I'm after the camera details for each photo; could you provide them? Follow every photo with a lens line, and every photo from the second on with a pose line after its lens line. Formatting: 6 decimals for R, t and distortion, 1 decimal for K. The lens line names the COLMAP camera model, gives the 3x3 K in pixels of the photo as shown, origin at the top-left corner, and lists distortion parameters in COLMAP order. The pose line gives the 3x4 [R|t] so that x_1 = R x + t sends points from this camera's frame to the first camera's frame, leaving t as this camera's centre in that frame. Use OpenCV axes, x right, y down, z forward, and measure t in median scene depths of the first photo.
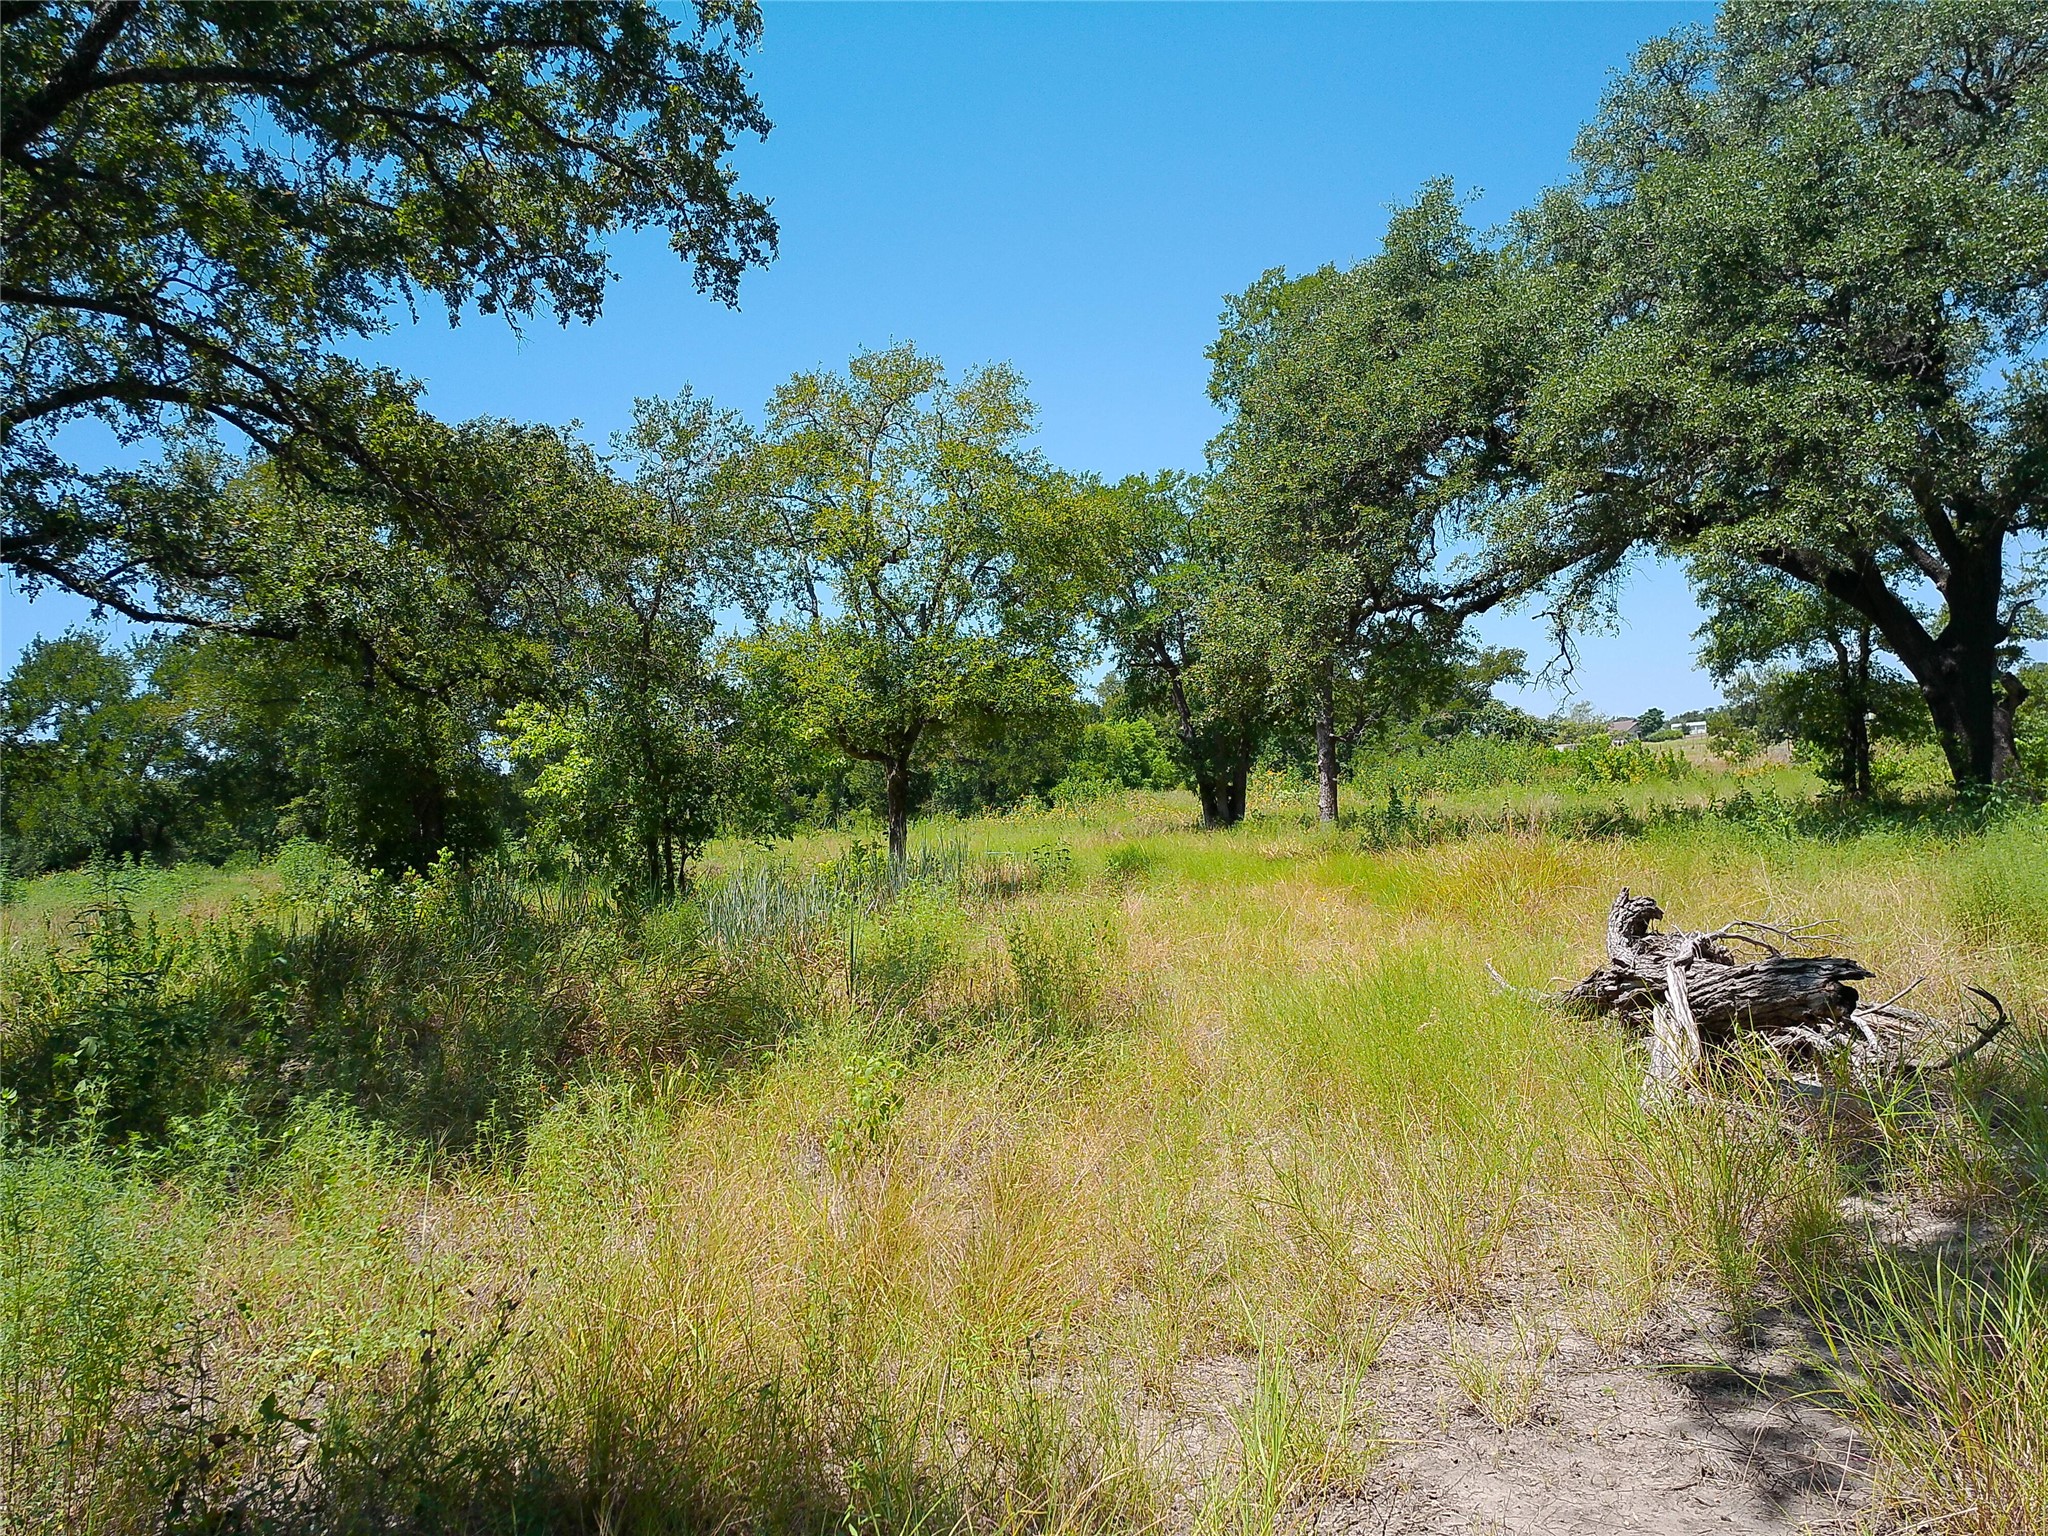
lens RADIAL K [[1517.0, 0, 1026.0], [0, 1517.0, 775.3], [0, 0, 1]] dist [0.056801, -0.011572]
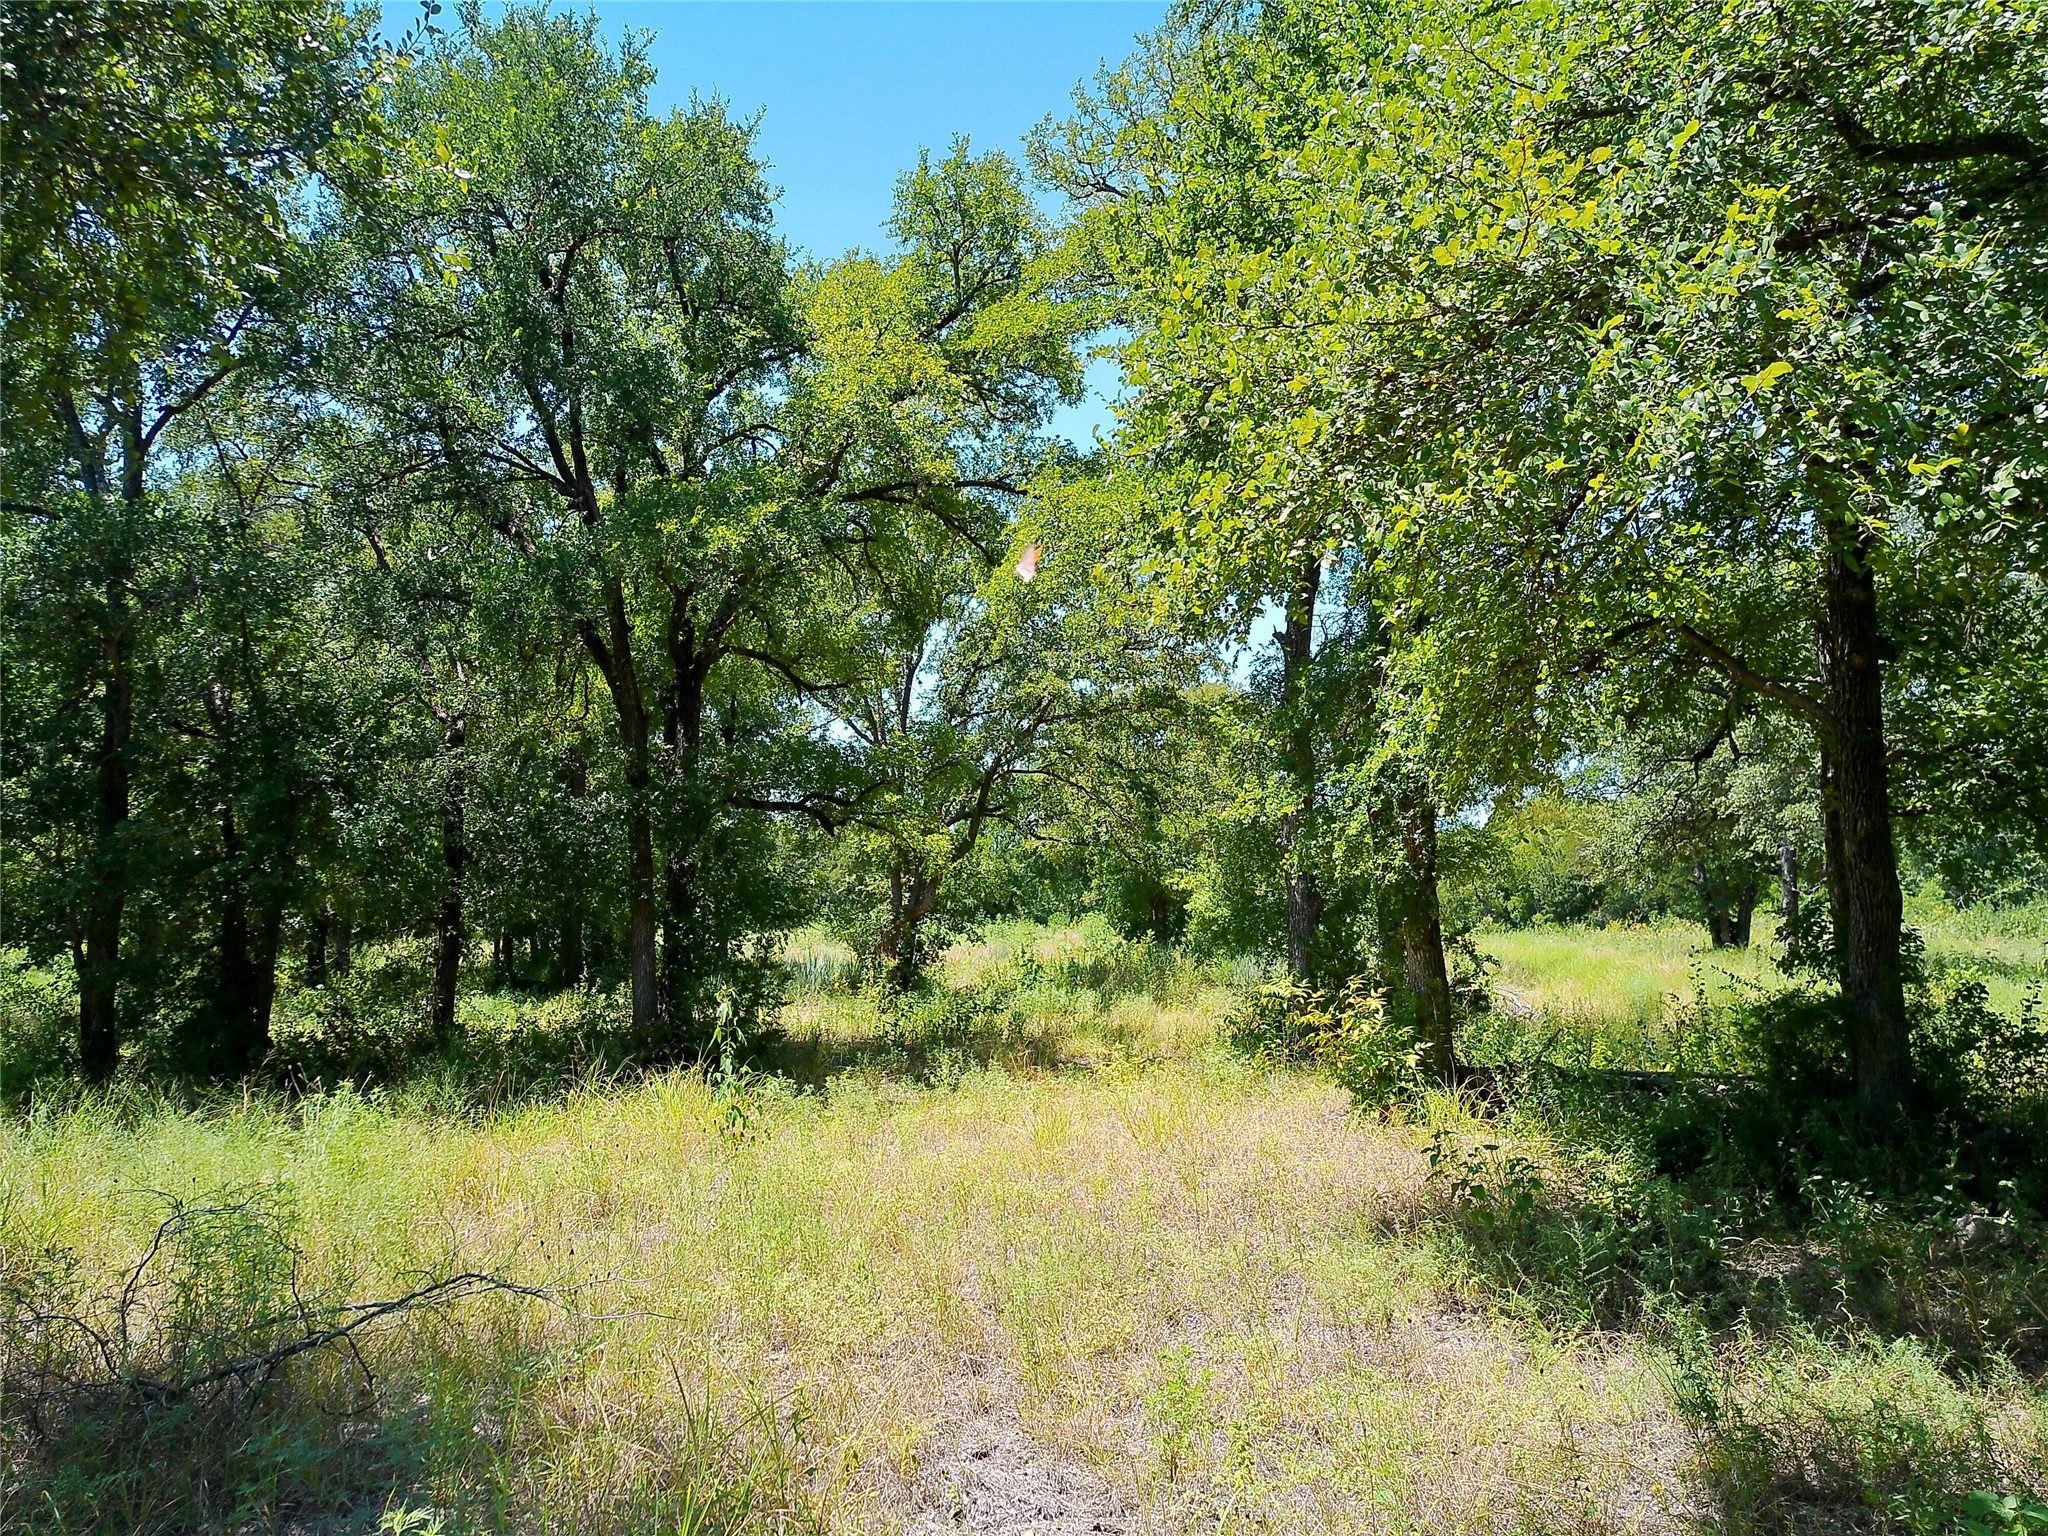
lens RADIAL K [[1517.0, 0, 1025.7], [0, 1517.0, 767.2], [0, 0, 1]] dist [0.056801, -0.011572]
pose [[0.879786, 0.019875, -0.474955, 0.217160], [-0.048300, 0.997692, -0.047720, -0.032825], [0.472911, 0.064923, 0.878715, -0.442075]]
